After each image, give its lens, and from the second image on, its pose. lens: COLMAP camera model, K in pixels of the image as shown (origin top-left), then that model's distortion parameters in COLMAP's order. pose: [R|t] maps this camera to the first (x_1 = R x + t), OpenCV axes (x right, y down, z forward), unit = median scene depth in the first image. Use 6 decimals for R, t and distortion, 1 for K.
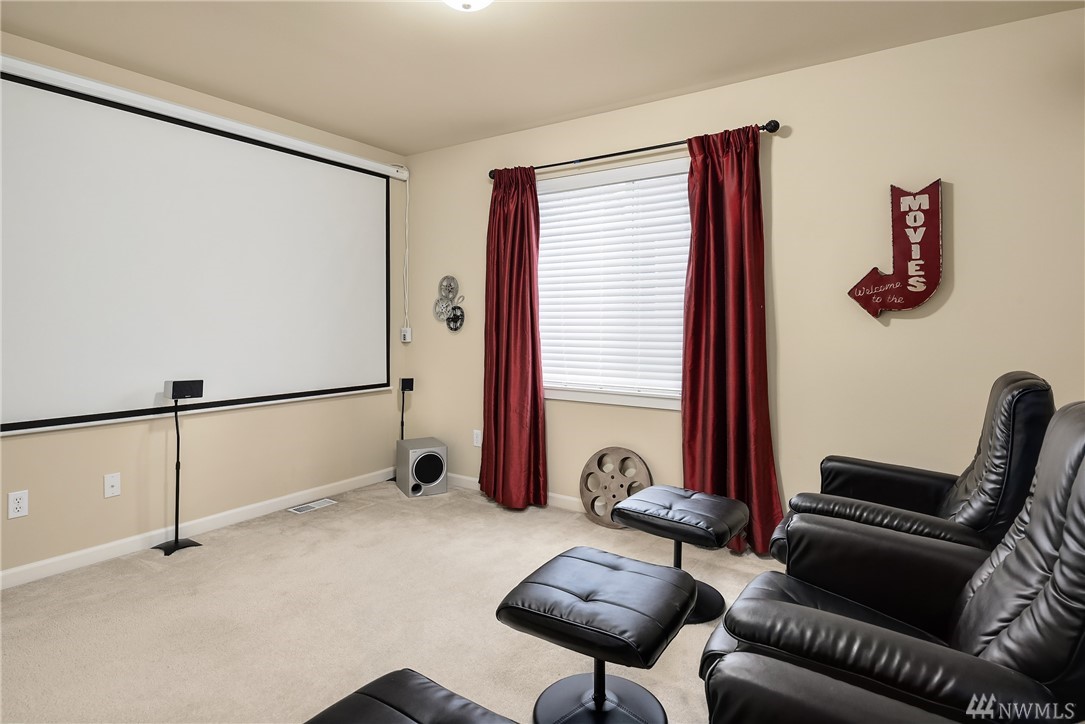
lens RADIAL K [[592.7, 0, 545.2], [0, 592.7, 327.5], [0, 0, 1]] dist [-0.000050, -0.006668]
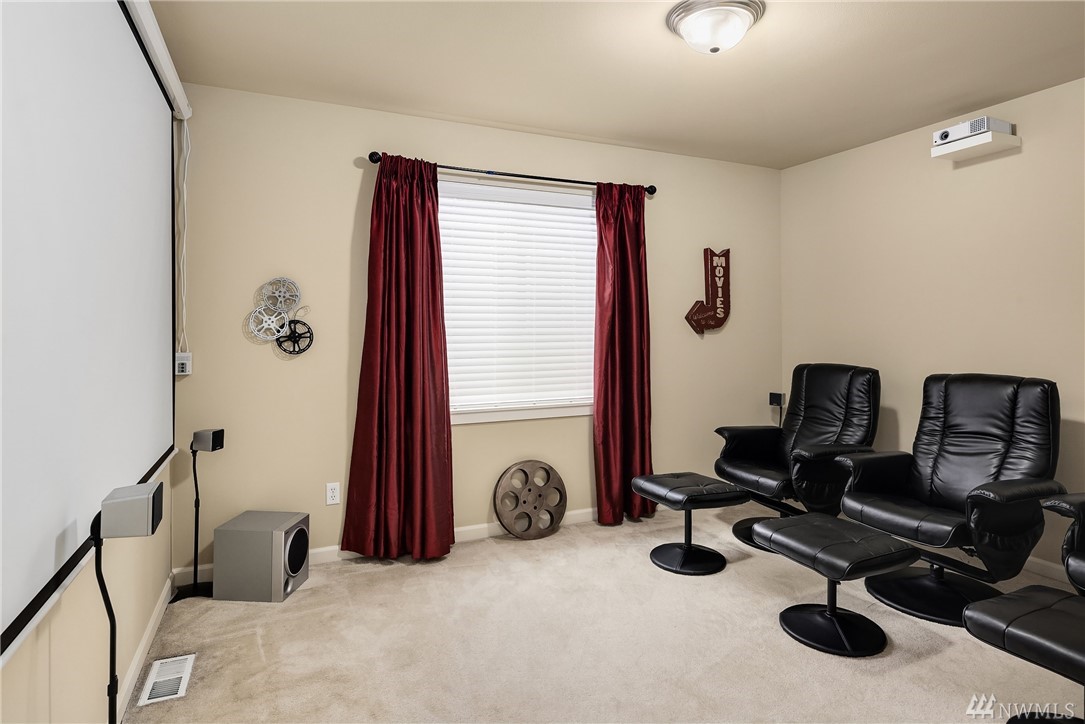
lens RADIAL K [[592.7, 0, 545.2], [0, 592.7, 327.5], [0, 0, 1]] dist [-0.000050, -0.006668]
pose [[0.520284, -0.003079, 0.853988, -0.815814], [0.010090, 0.999946, -0.002542, -0.028994], [-0.853934, 0.009939, 0.520286, 0.481690]]
